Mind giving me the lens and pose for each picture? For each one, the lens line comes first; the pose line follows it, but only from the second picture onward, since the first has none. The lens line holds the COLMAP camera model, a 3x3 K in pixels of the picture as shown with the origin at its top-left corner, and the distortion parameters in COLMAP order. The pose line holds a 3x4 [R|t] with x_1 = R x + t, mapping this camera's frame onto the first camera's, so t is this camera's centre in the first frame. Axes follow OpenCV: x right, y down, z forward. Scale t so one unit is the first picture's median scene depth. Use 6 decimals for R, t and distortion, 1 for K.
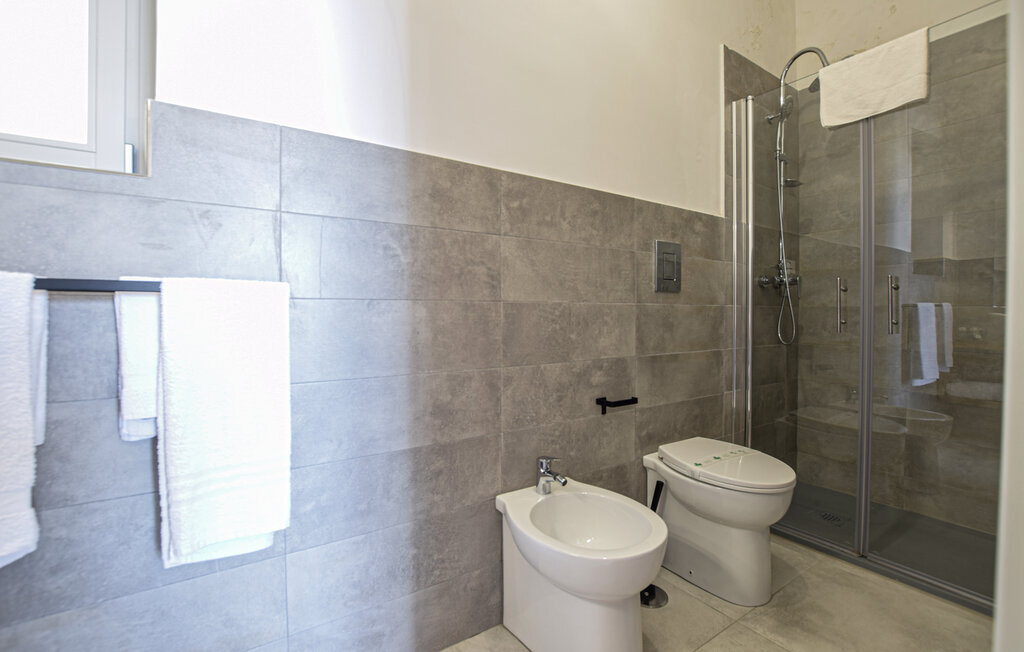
lens RADIAL K [[460.4, 0, 511.6], [0, 460.4, 322.0], [0, 0, 1]] dist [-0.021441, 0.000773]
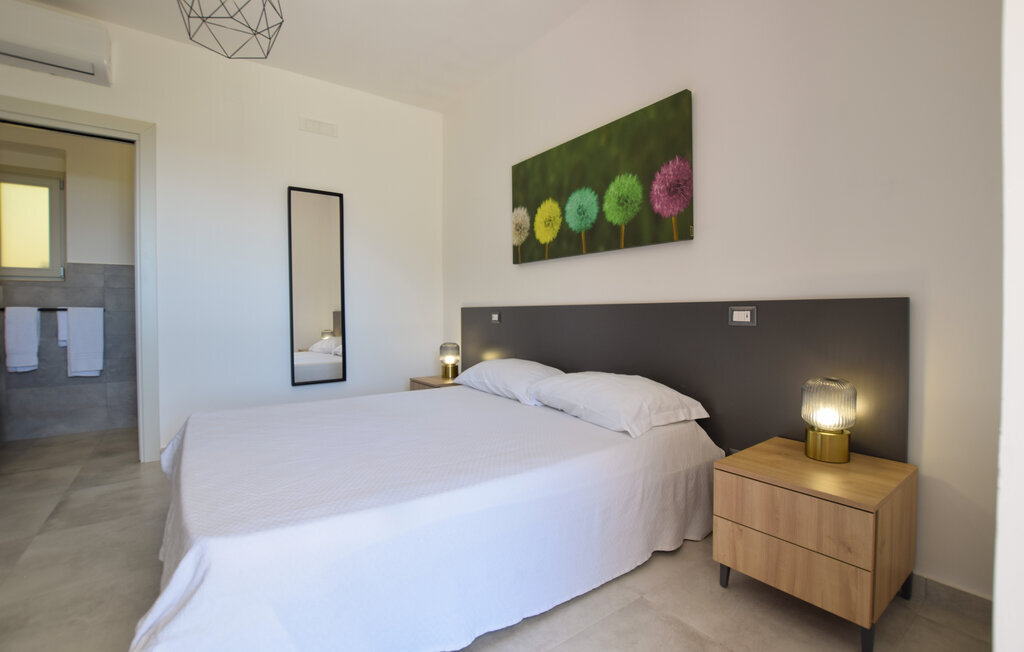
lens RADIAL K [[460.4, 0, 511.6], [0, 460.4, 322.0], [0, 0, 1]] dist [-0.021441, 0.000773]
pose [[0.999350, -0.004226, 0.035797, 2.141507], [0.004209, 0.999991, 0.000546, 0.034932], [-0.035799, -0.000395, 0.999359, -2.233456]]
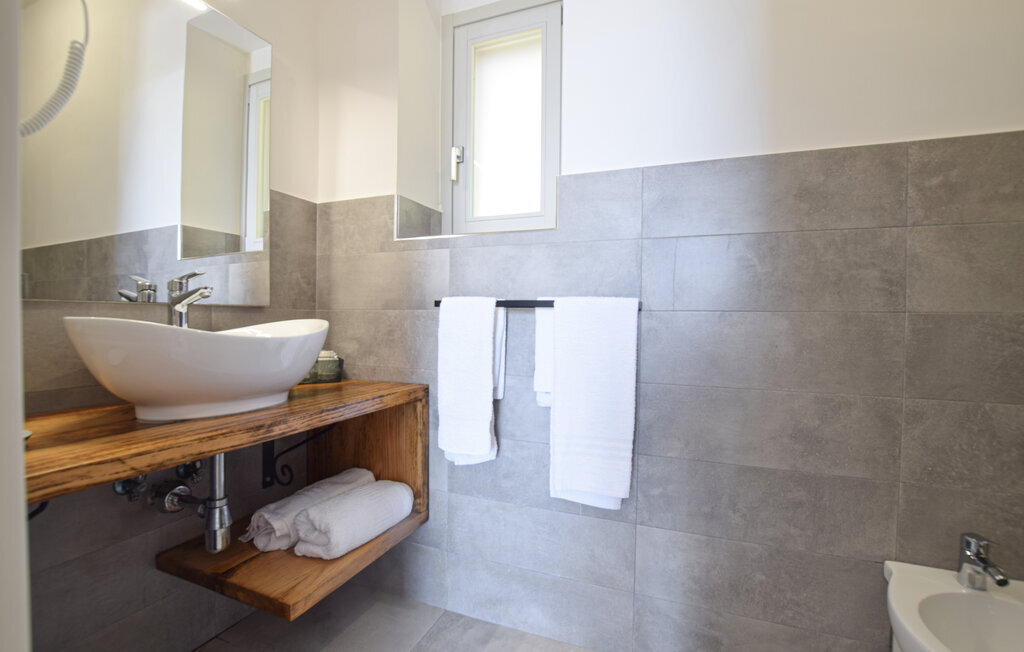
lens RADIAL K [[460.4, 0, 511.6], [0, 460.4, 322.0], [0, 0, 1]] dist [-0.021441, 0.000773]
pose [[0.566239, 0.018899, -0.824024, 0.248060], [-0.027734, 0.999608, 0.003868, -0.014320], [0.823774, 0.020663, 0.566541, 0.030345]]
